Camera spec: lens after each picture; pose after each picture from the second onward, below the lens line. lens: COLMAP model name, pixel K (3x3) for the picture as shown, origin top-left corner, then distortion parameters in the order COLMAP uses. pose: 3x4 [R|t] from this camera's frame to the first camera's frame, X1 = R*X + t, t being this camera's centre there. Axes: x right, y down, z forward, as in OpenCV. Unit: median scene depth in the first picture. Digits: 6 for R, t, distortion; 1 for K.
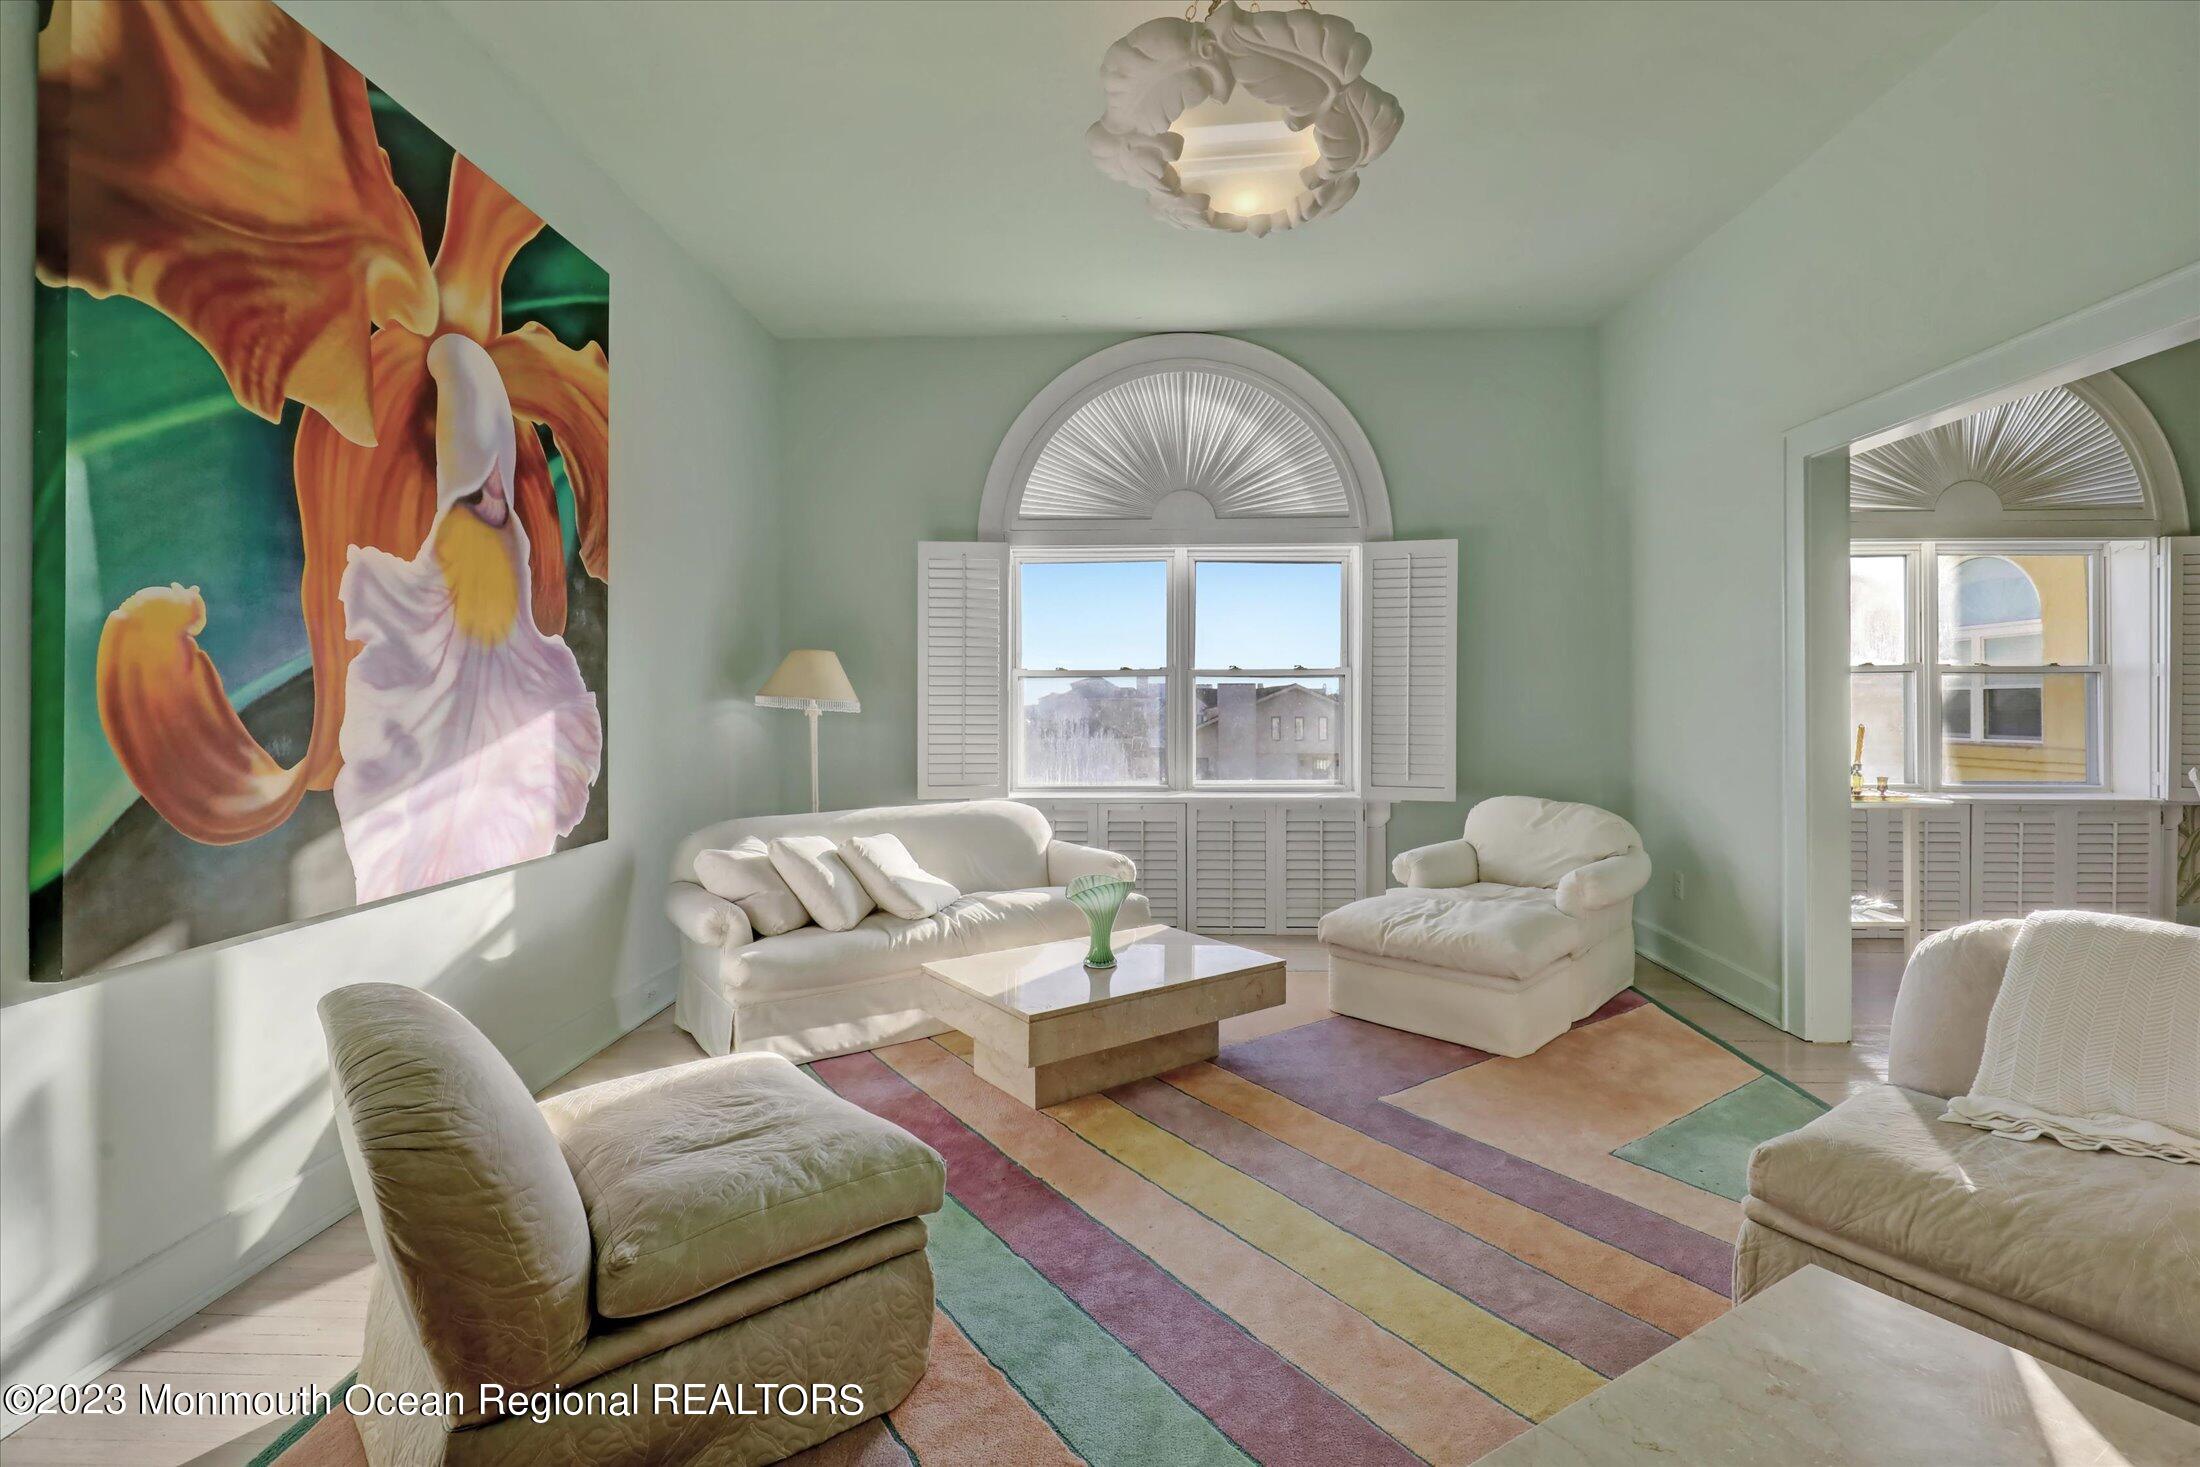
lens RADIAL K [[1014.0, 0, 1081.7], [0, 1014.0, 690.3], [0, 0, 1]] dist [0.002089, -0.003095]
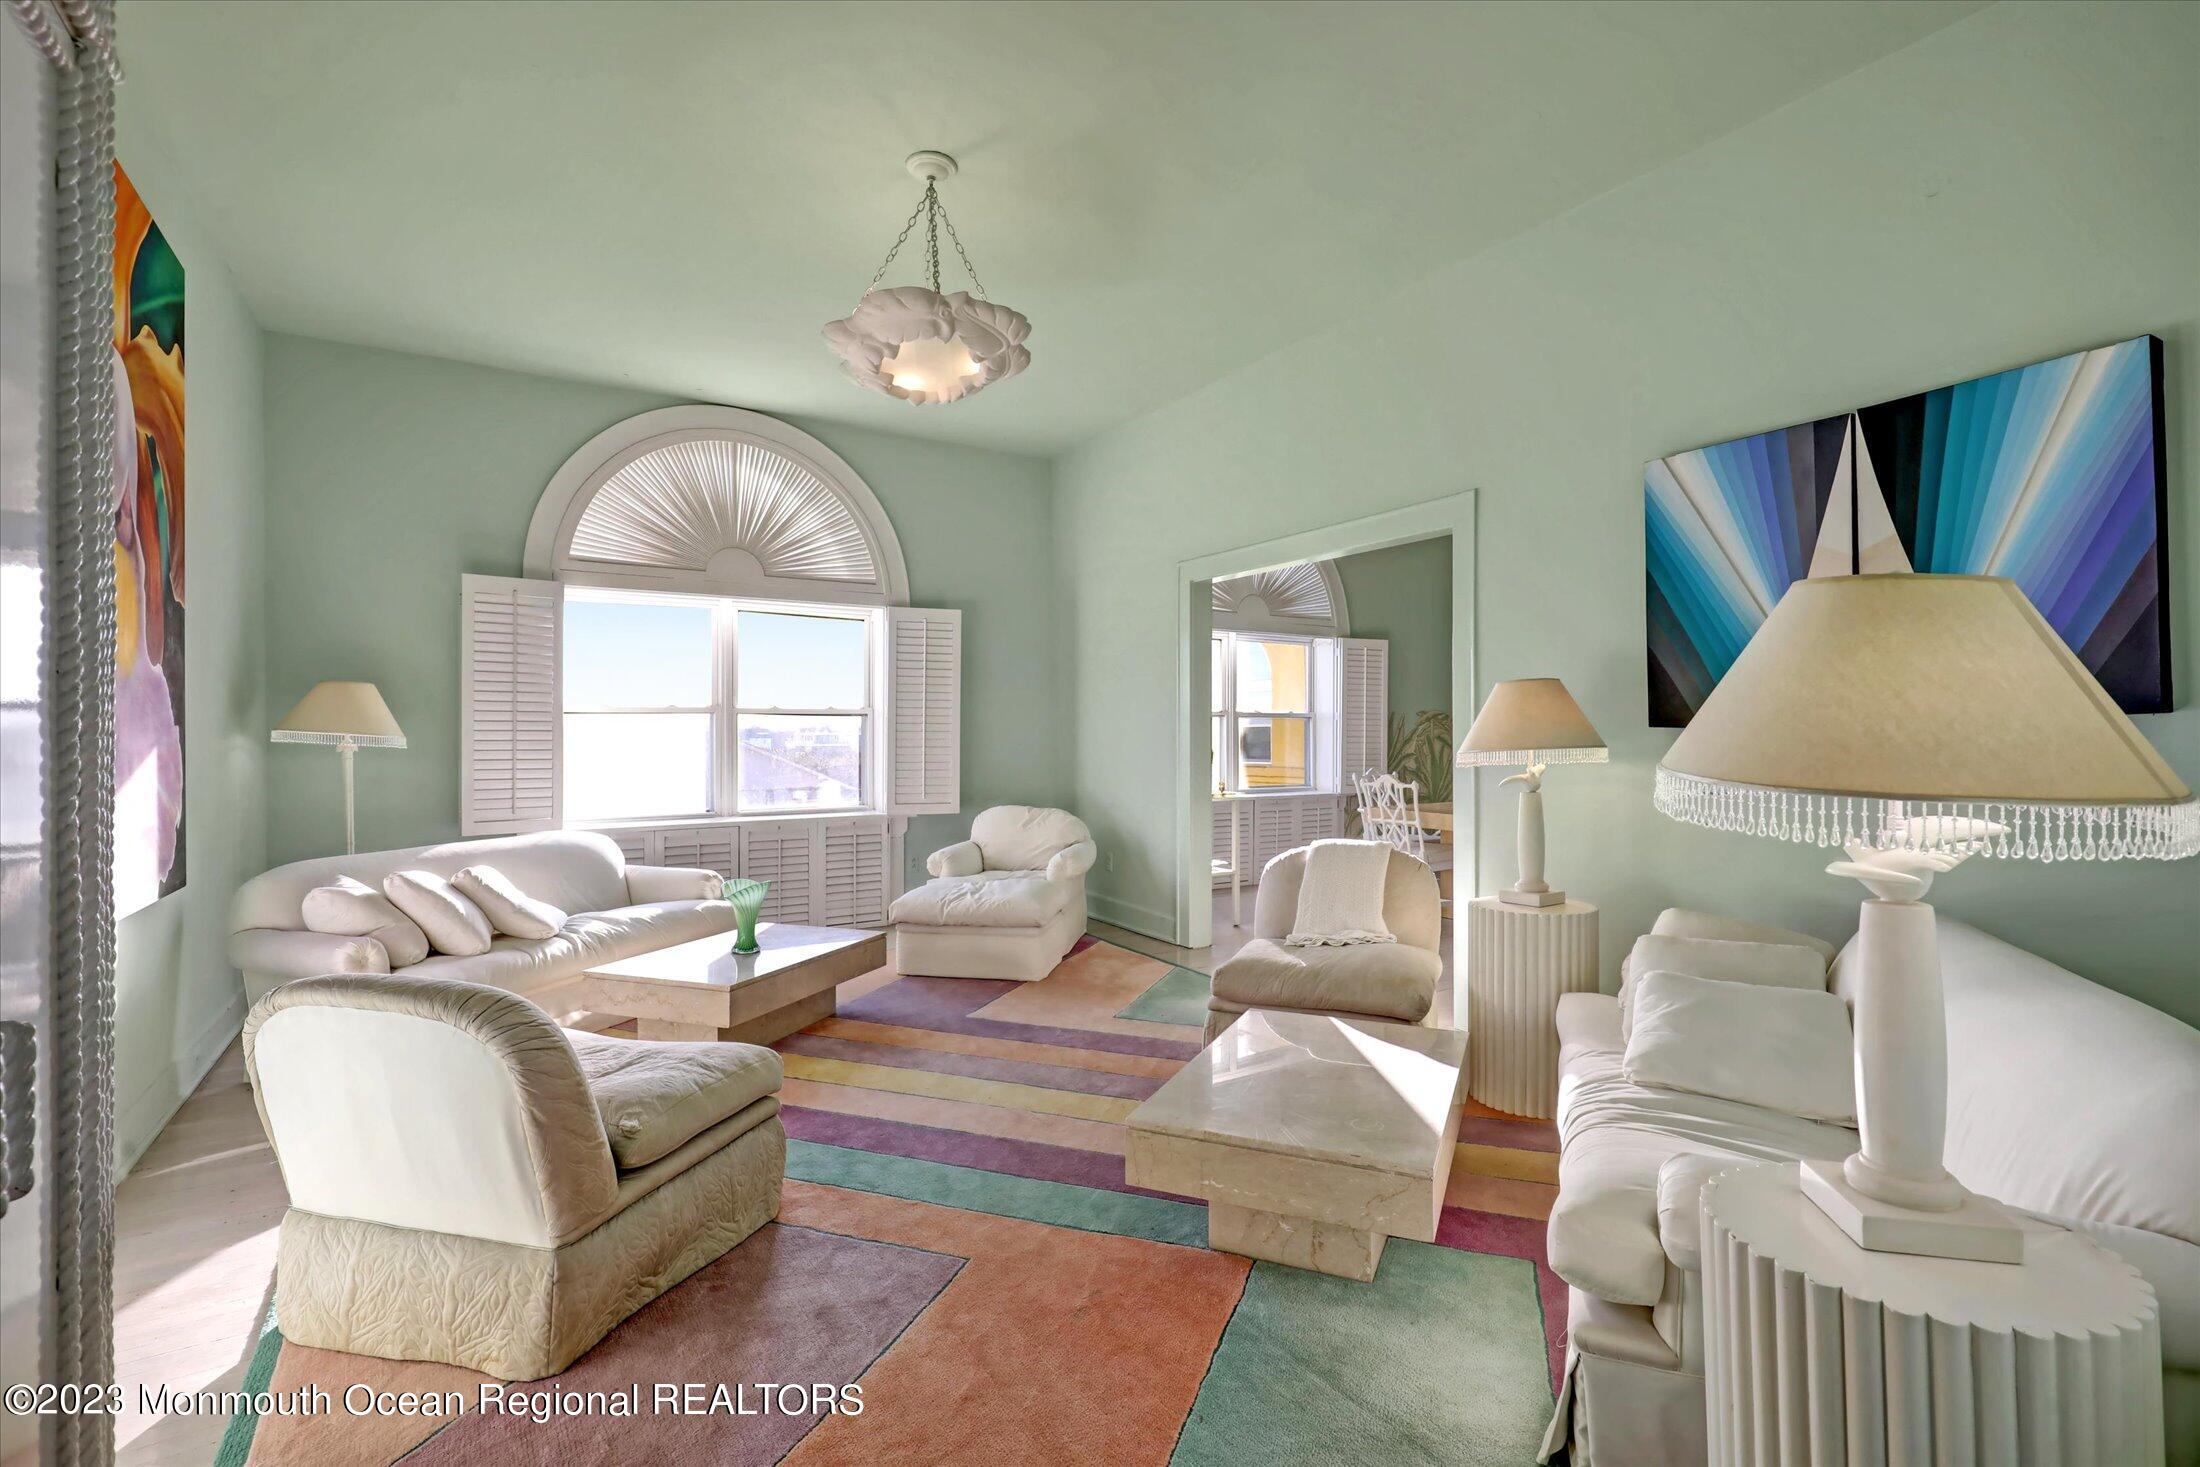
lens RADIAL K [[1014.0, 0, 1087.4], [0, 1014.0, 733.0], [0, 0, 1]] dist [0.002089, -0.003095]
pose [[0.827596, 0.000255, 0.561324, -0.304874], [-0.003685, 0.999981, 0.004978, 0.000599], [-0.561312, -0.006188, 0.827581, -0.219963]]
